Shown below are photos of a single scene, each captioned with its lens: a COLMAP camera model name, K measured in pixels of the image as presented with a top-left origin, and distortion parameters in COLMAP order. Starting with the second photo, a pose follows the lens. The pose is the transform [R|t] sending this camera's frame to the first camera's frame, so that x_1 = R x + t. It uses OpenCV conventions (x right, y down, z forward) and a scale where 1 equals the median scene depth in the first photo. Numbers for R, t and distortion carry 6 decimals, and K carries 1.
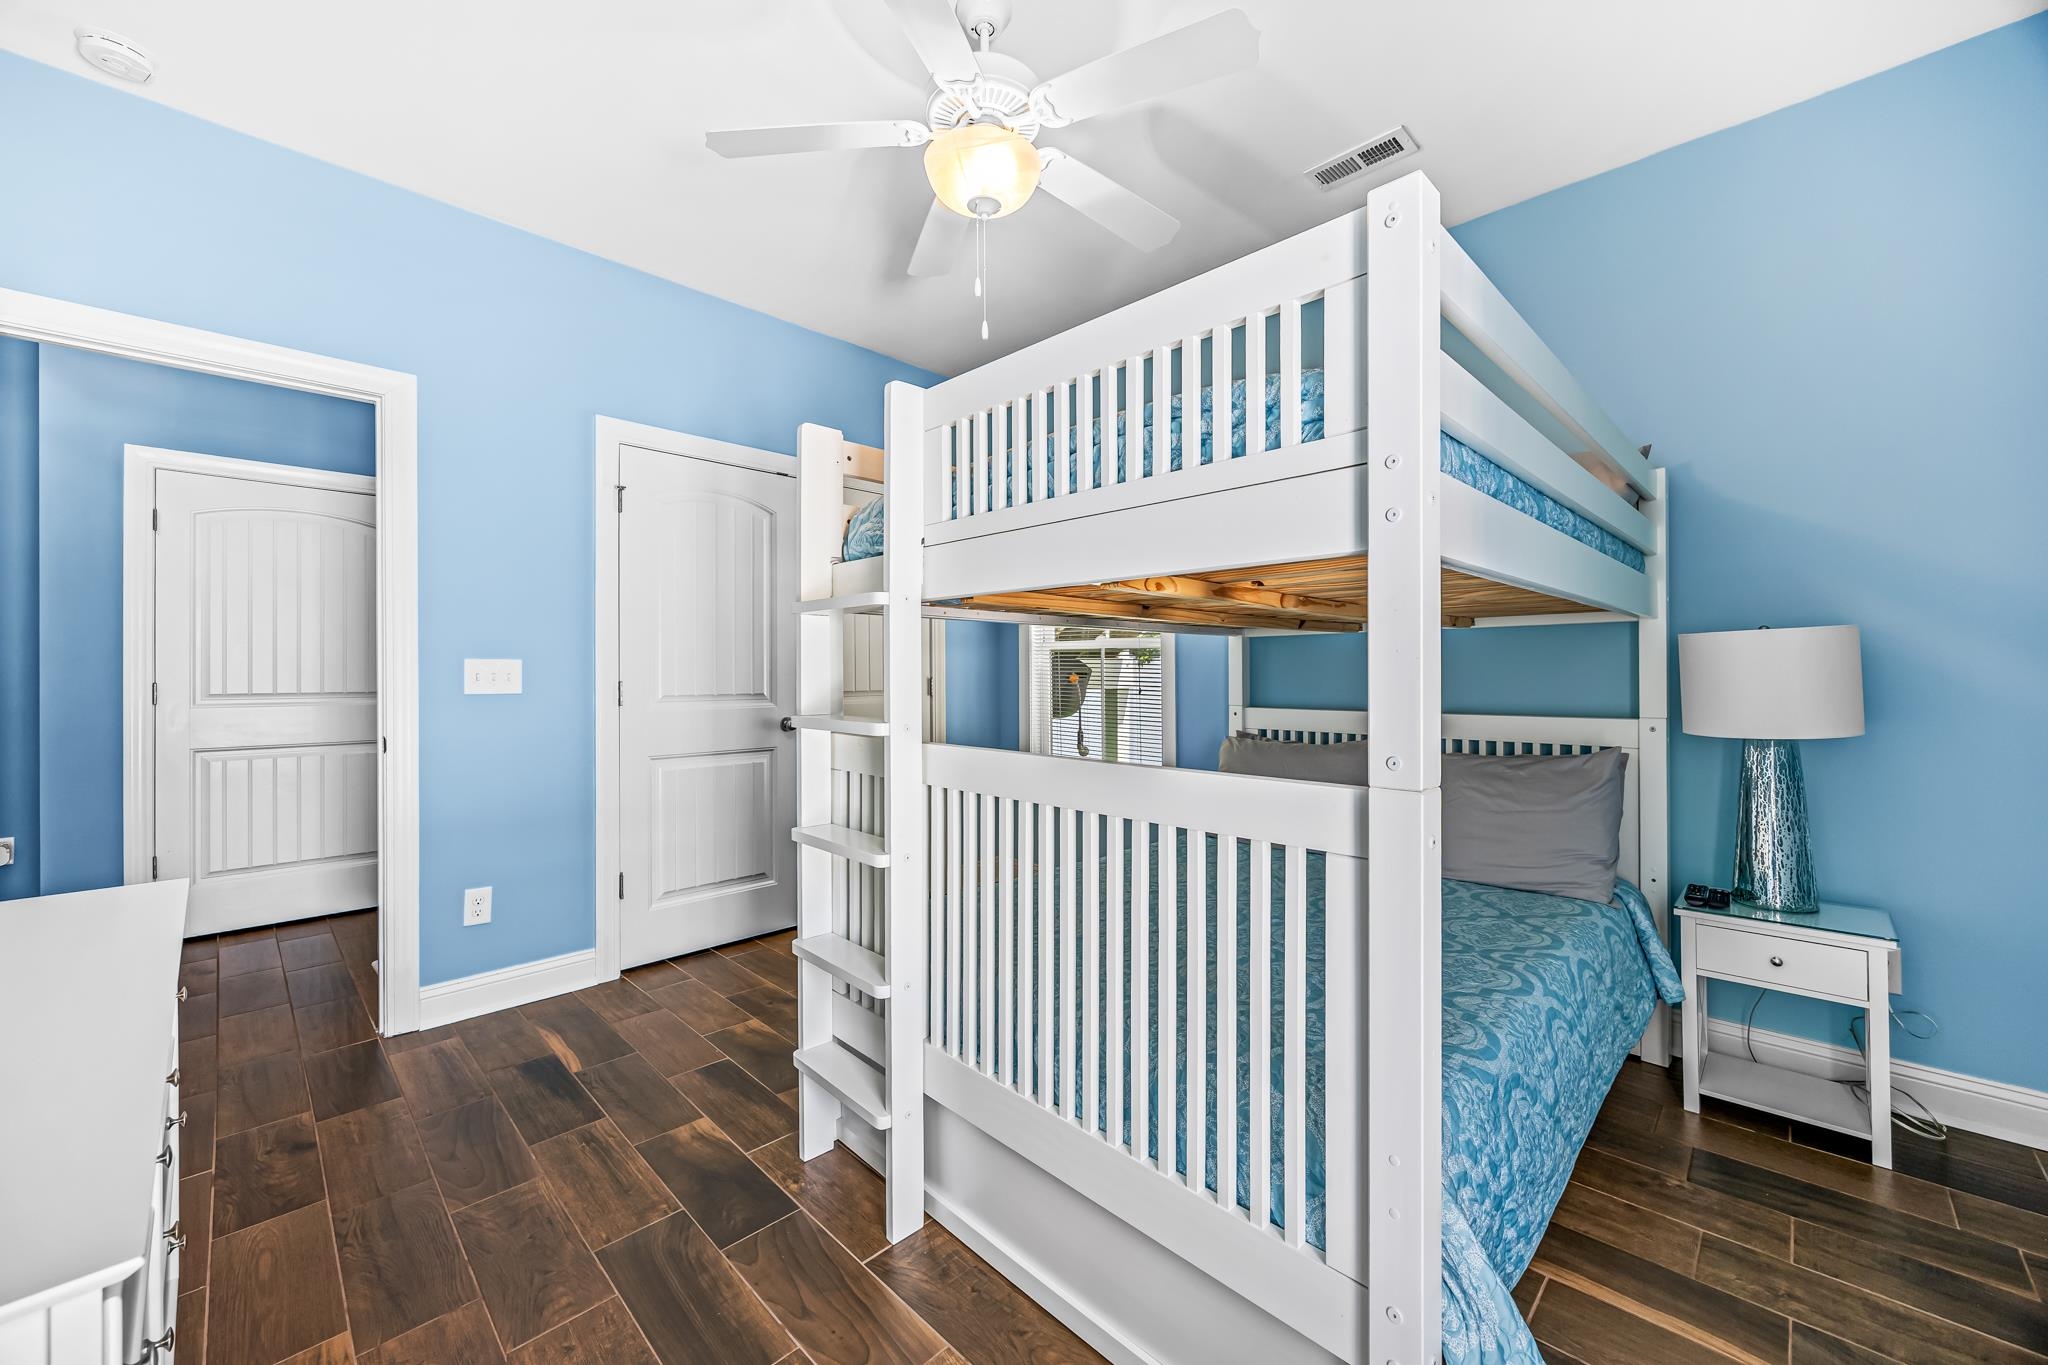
lens RADIAL K [[797.1, 0, 1026.4], [0, 797.1, 672.5], [0, 0, 1]] dist [0.010188, 0.000352]
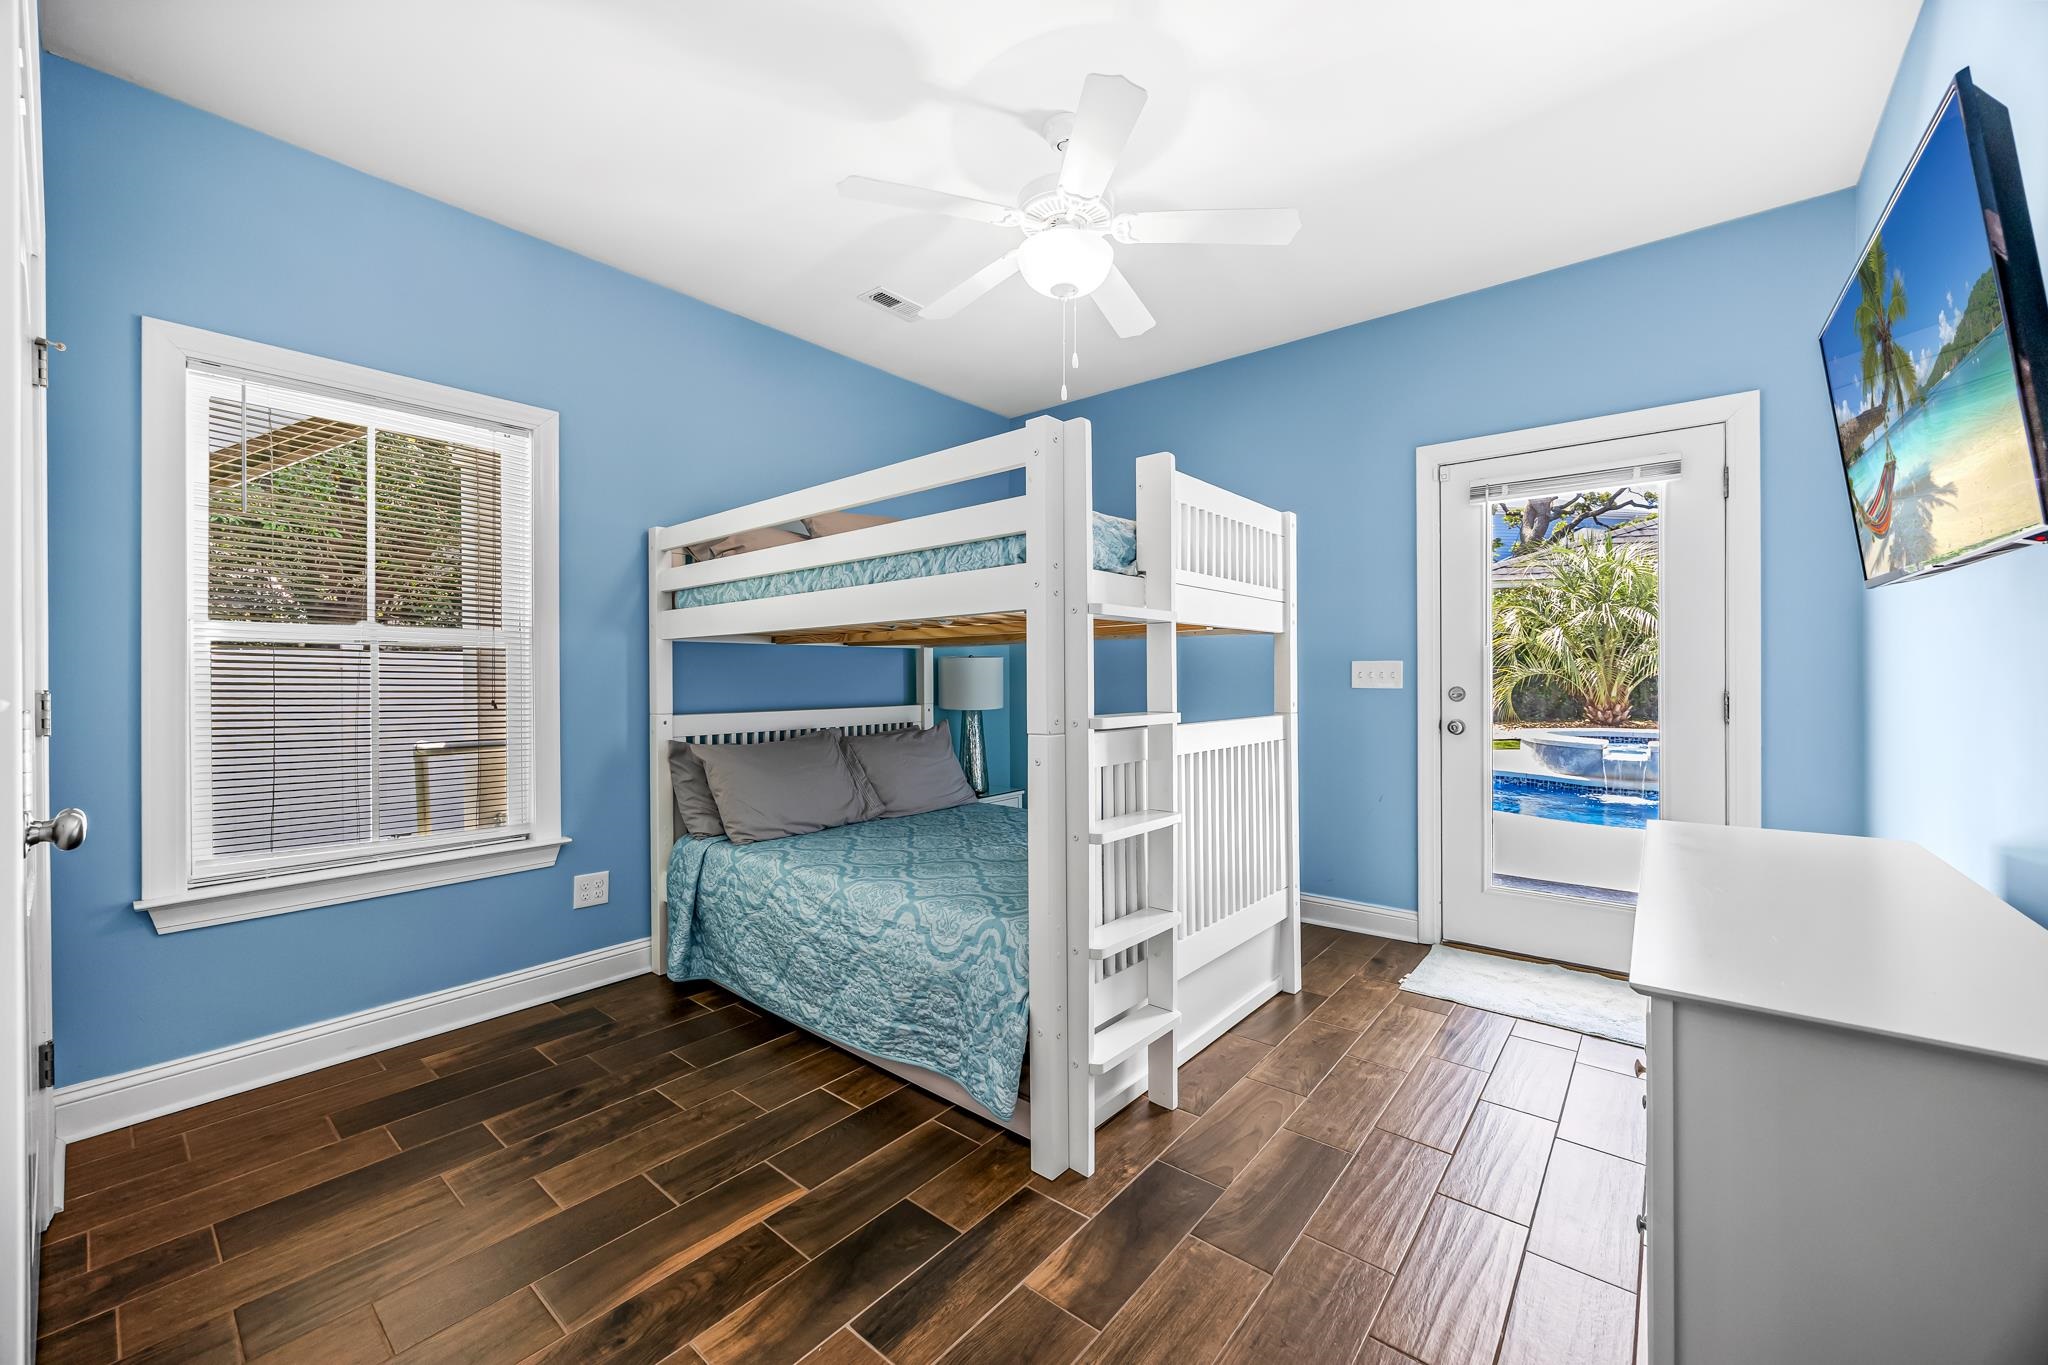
lens RADIAL K [[797.1, 0, 1025.1], [0, 797.1, 679.7], [0, 0, 1]] dist [0.010188, 0.000352]
pose [[-0.099111, -0.000422, 0.995076, -1.127499], [0.004418, 0.999990, 0.000864, 0.004289], [-0.995067, 0.004482, -0.099108, 1.067453]]
